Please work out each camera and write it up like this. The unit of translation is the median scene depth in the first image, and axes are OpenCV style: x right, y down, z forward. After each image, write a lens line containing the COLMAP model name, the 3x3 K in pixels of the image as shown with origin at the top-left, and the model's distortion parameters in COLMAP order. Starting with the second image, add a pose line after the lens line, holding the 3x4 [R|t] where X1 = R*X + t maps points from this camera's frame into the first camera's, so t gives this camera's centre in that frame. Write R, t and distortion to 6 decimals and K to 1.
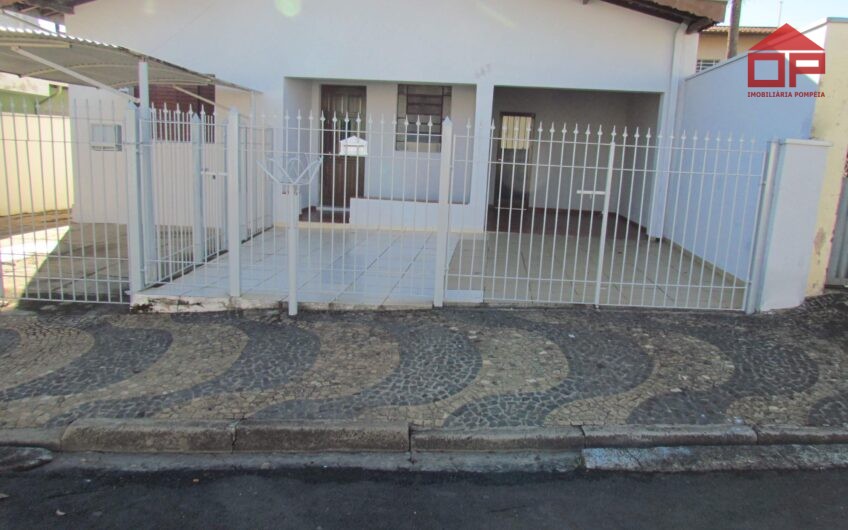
lens RADIAL K [[607.7, 0, 424.0], [0, 607.7, 265.0], [0, 0, 1]] dist [-0.002274, -0.000155]
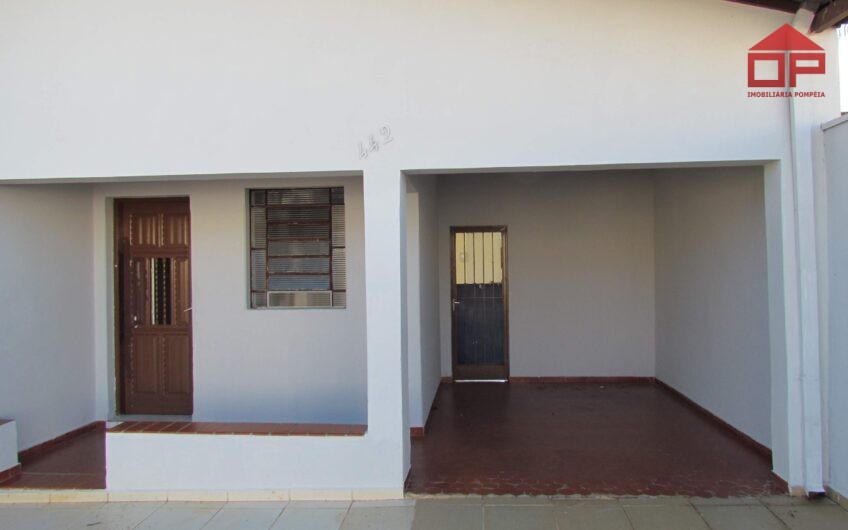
lens RADIAL K [[607.7, 0, 424.0], [0, 607.7, 265.0], [0, 0, 1]] dist [-0.002274, -0.000155]
pose [[0.997749, -0.064762, 0.017404, 0.100907], [0.066902, 0.979075, -0.192188, -0.114095], [-0.004593, 0.192920, 0.981204, 0.471488]]
